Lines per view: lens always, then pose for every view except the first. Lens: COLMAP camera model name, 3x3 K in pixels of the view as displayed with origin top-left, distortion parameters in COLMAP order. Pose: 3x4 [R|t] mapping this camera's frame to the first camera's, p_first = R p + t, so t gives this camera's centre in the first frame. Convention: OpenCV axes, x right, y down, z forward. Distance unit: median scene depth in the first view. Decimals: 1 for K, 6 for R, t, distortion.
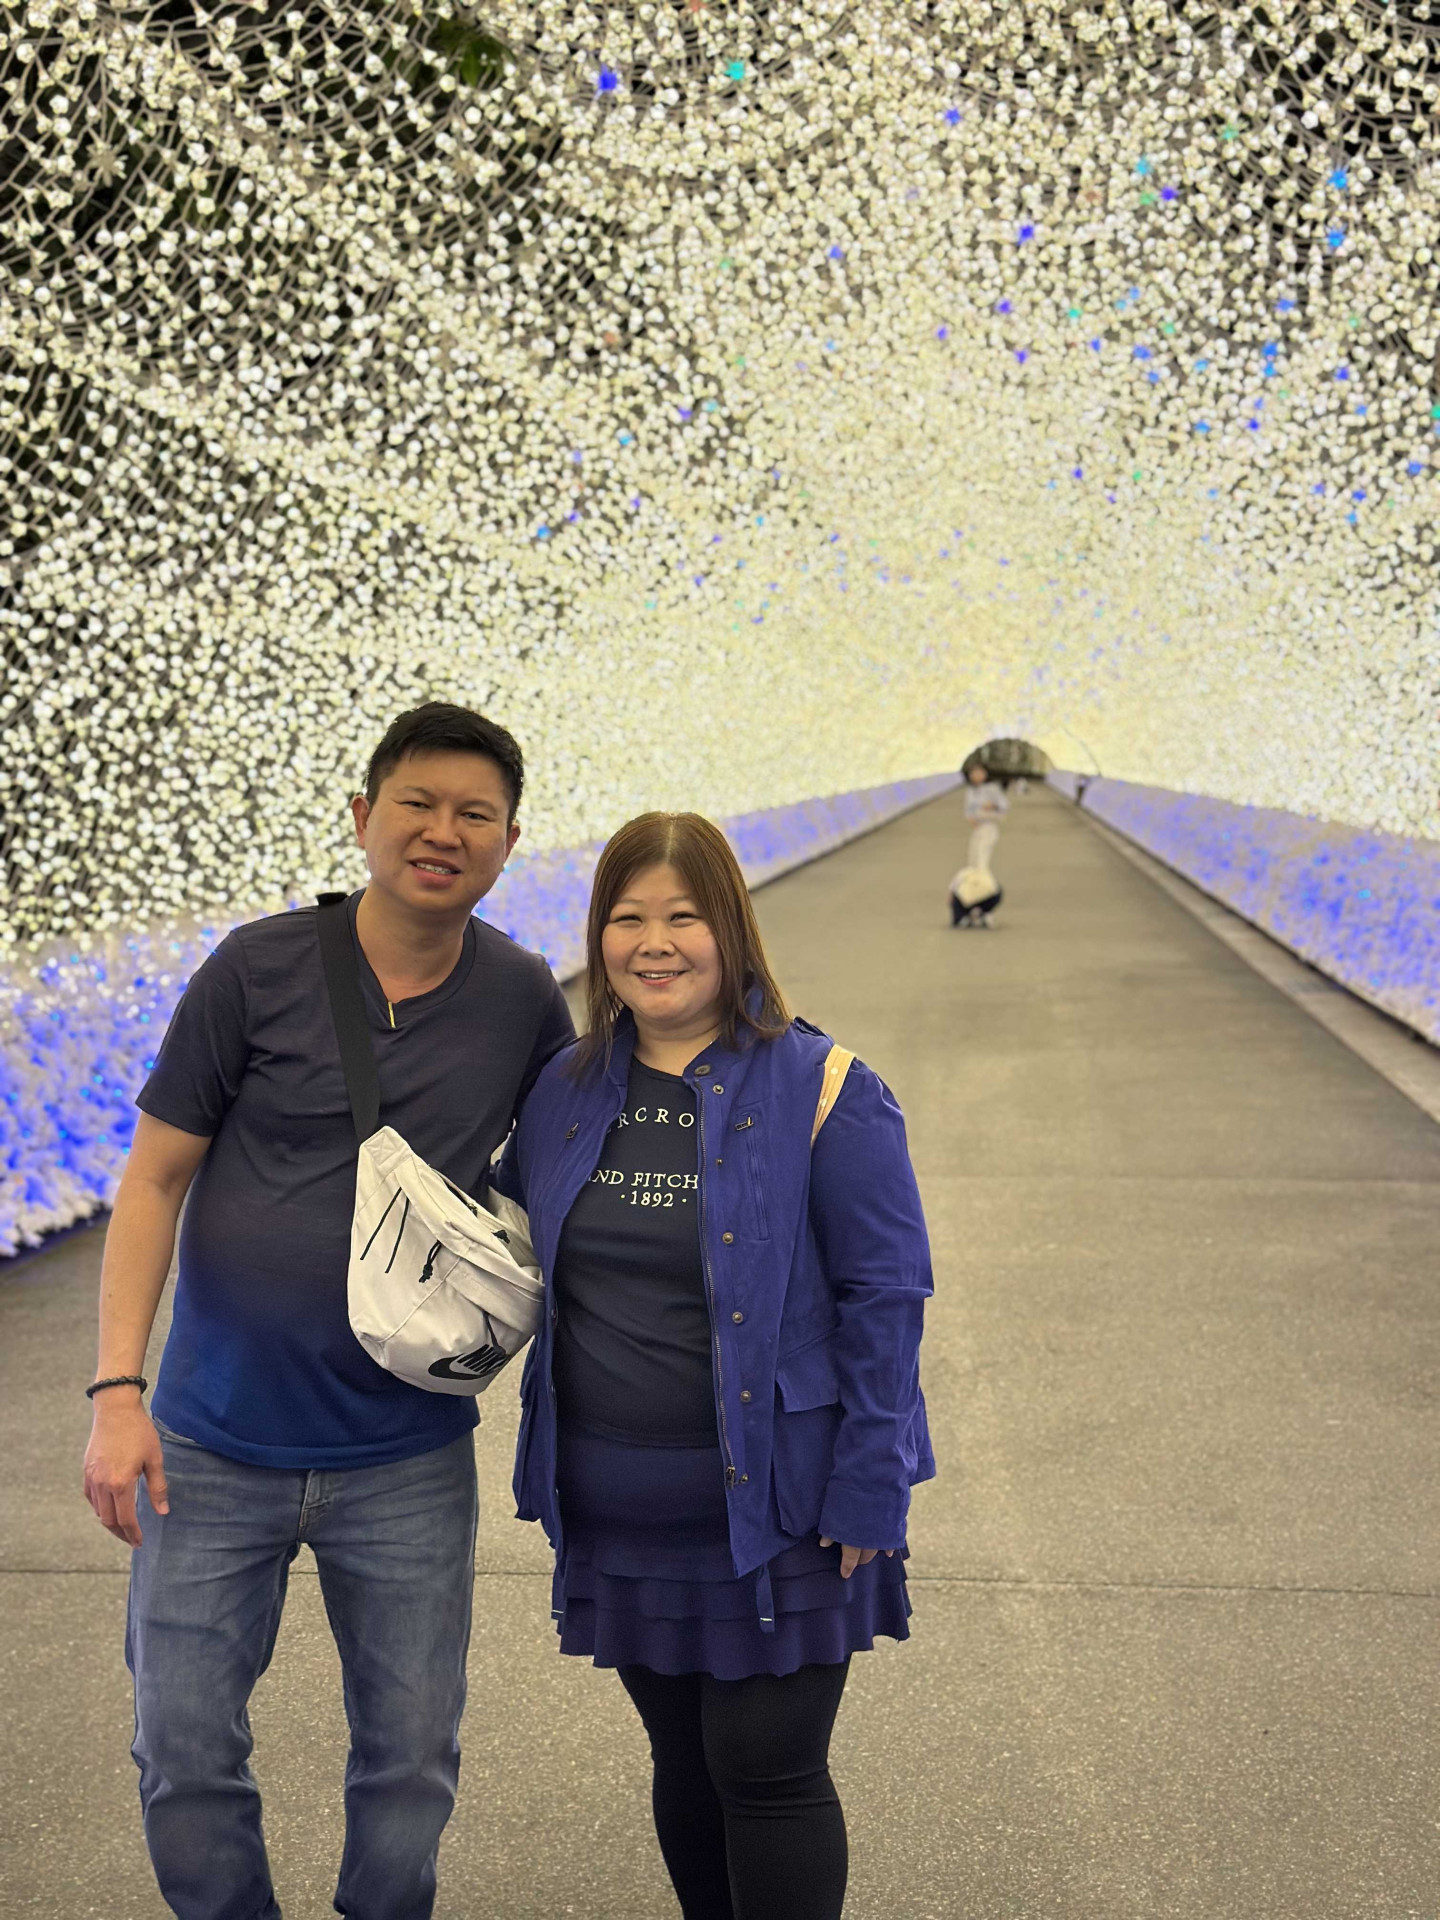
lens RADIAL K [[2689.9, 0, 723.3], [0, 2689.9, 995.9], [0, 0, 1]] dist [-0.047305, 0.649491]
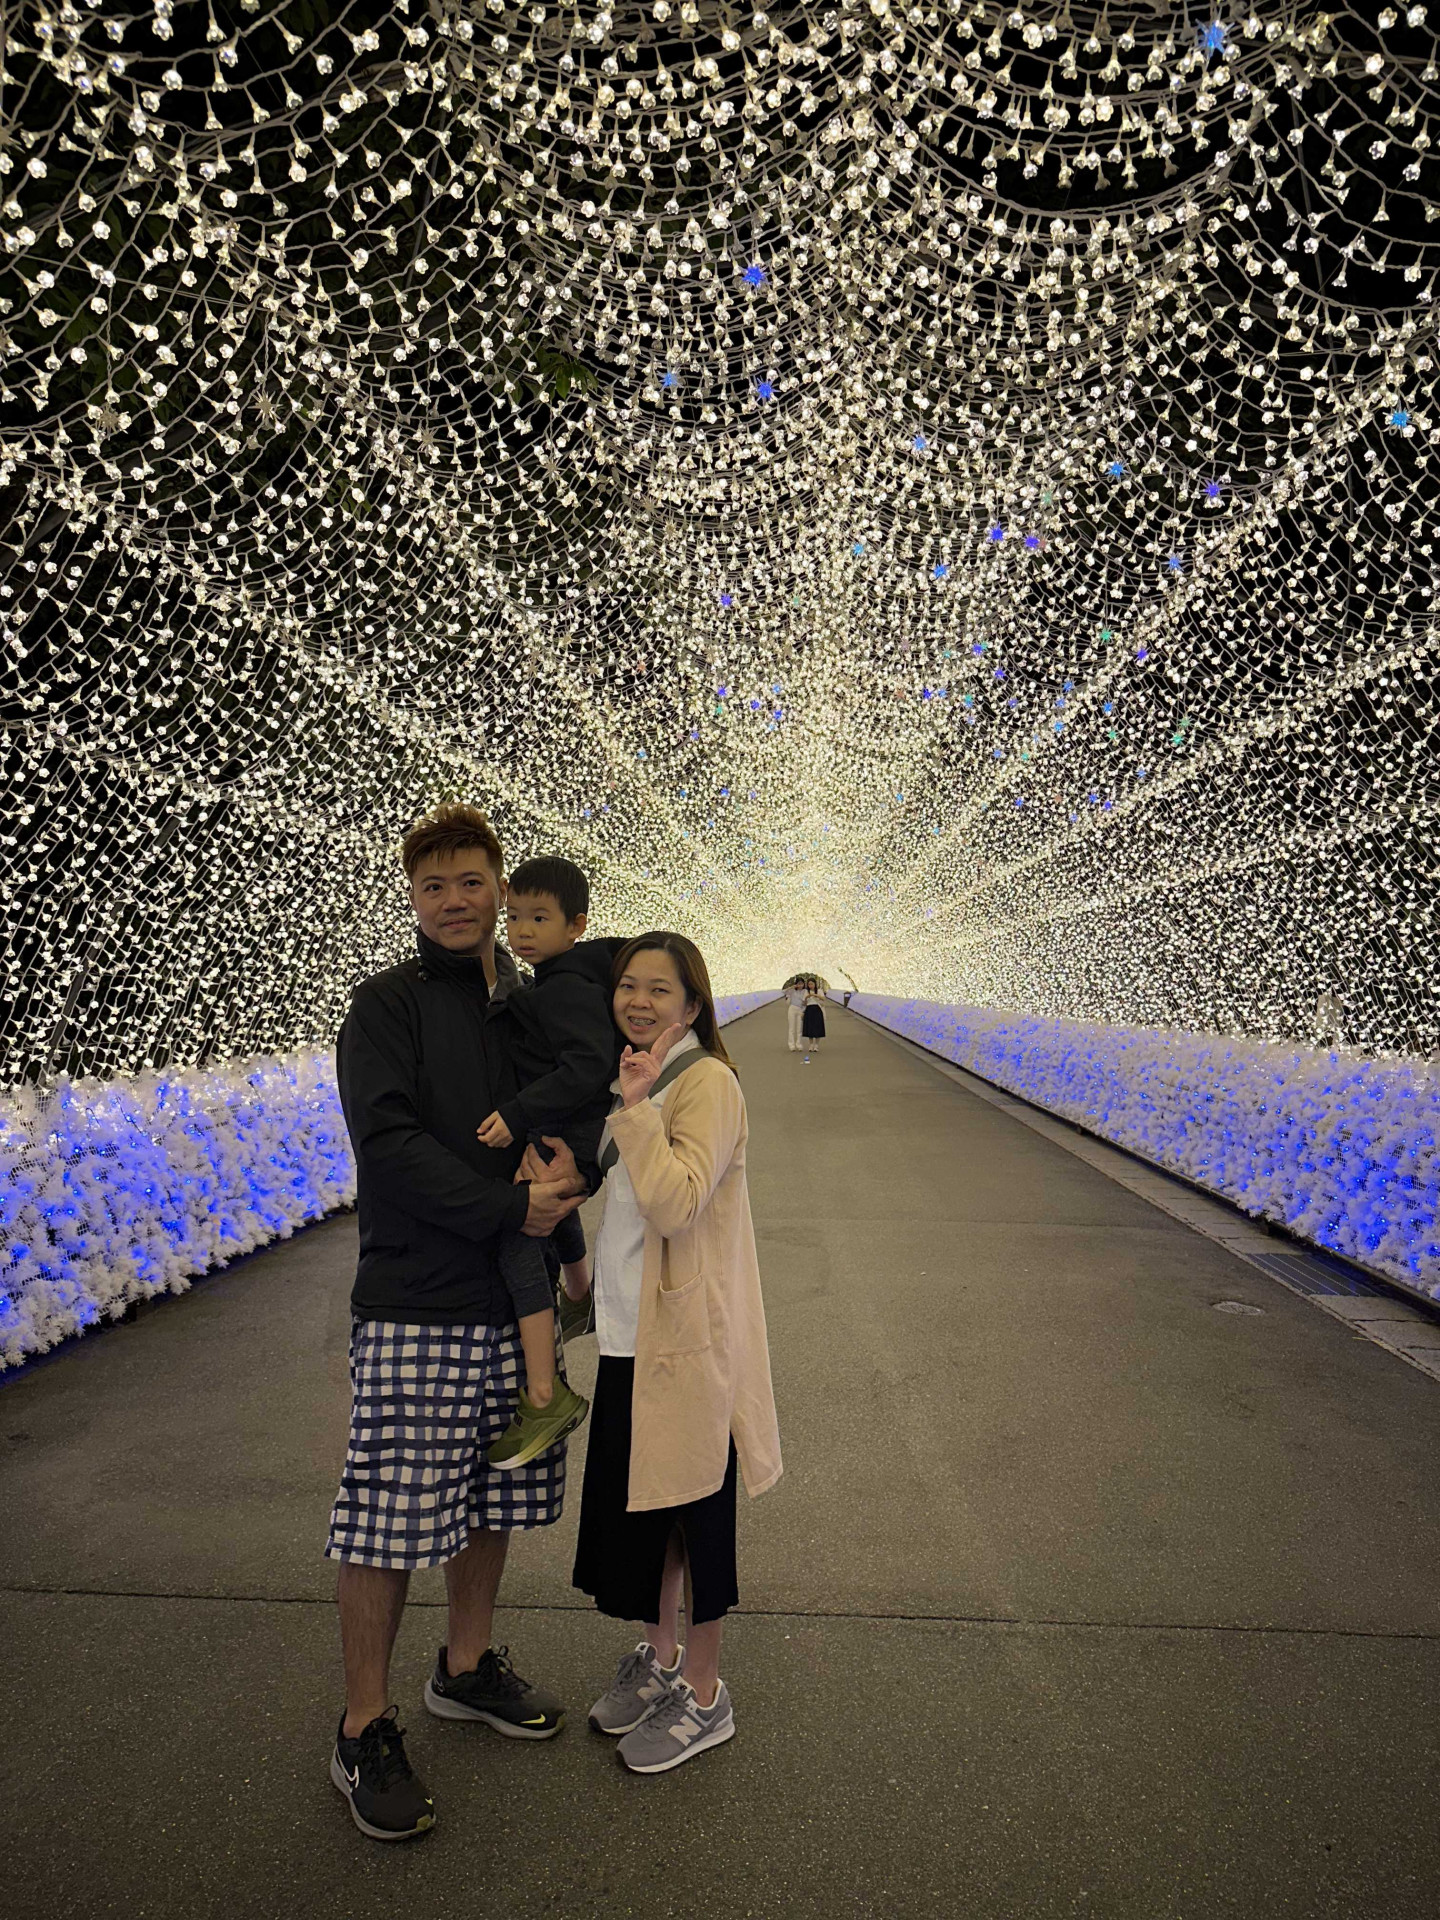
lens RADIAL K [[1335.9, 0, 732.5], [0, 1335.9, 951.6], [0, 0, 1]] dist [0.044298, -0.054759]
pose [[0.998325, 0.022217, 0.053426, -0.029283], [-0.016025, 0.993391, -0.113659, 0.002886], [-0.055598, 0.112612, 0.992082, 0.277162]]
